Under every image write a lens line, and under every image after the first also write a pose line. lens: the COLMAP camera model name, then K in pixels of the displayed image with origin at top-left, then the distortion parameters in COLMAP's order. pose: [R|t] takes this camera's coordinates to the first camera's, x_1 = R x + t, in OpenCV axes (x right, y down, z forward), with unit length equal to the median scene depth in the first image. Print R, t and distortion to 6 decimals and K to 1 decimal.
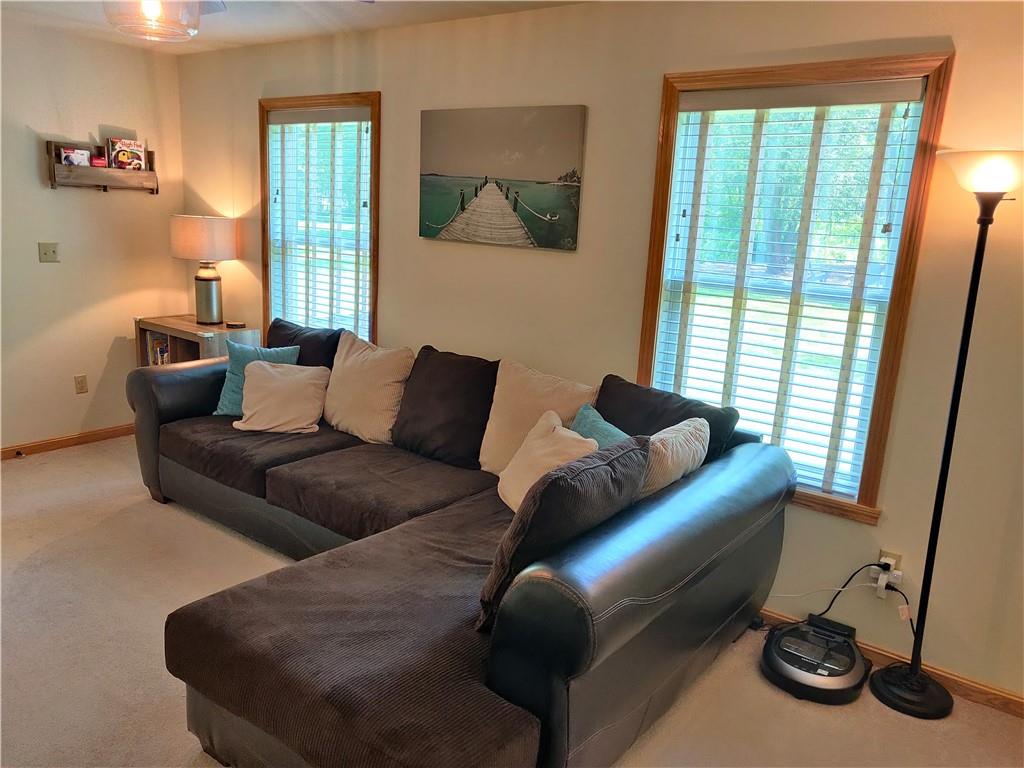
lens RADIAL K [[793.8, 0, 510.2], [0, 793.8, 387.7], [0, 0, 1]] dist [-0.030128, 0.050386]
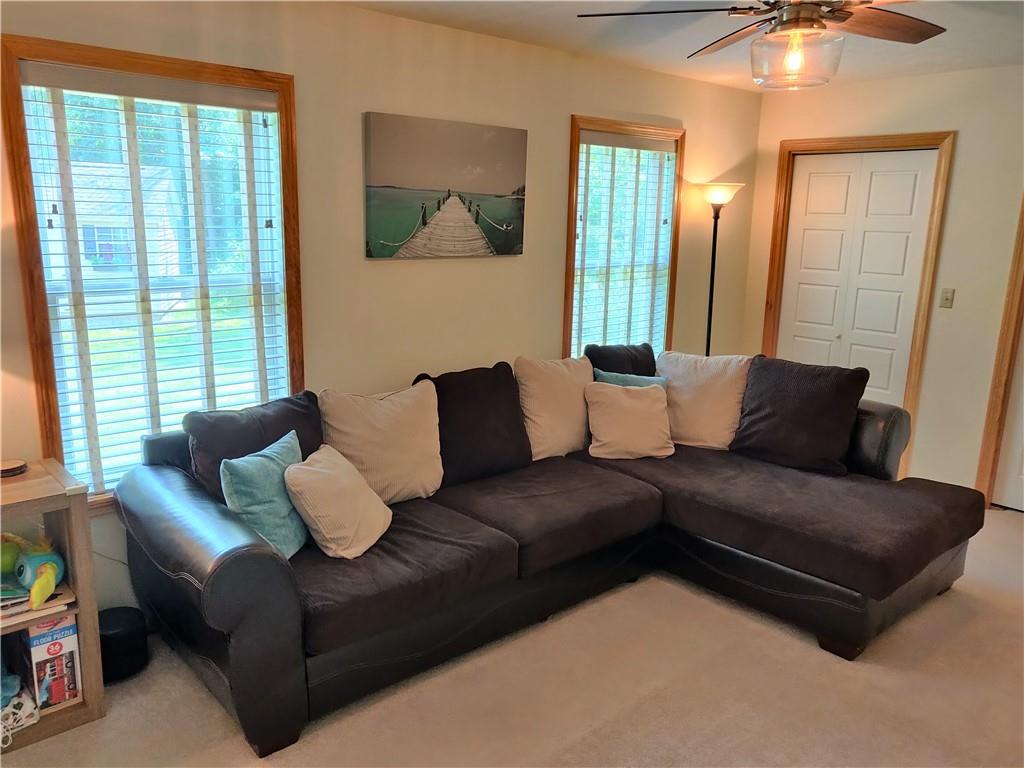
lens RADIAL K [[793.8, 0, 514.4], [0, 793.8, 384.2], [0, 0, 1]] dist [-0.030128, 0.050386]
pose [[0.173934, -0.244845, 0.953833, -1.021334], [0.218806, 0.953994, 0.204986, -0.219921], [-0.960141, 0.173051, 0.219506, 0.746350]]
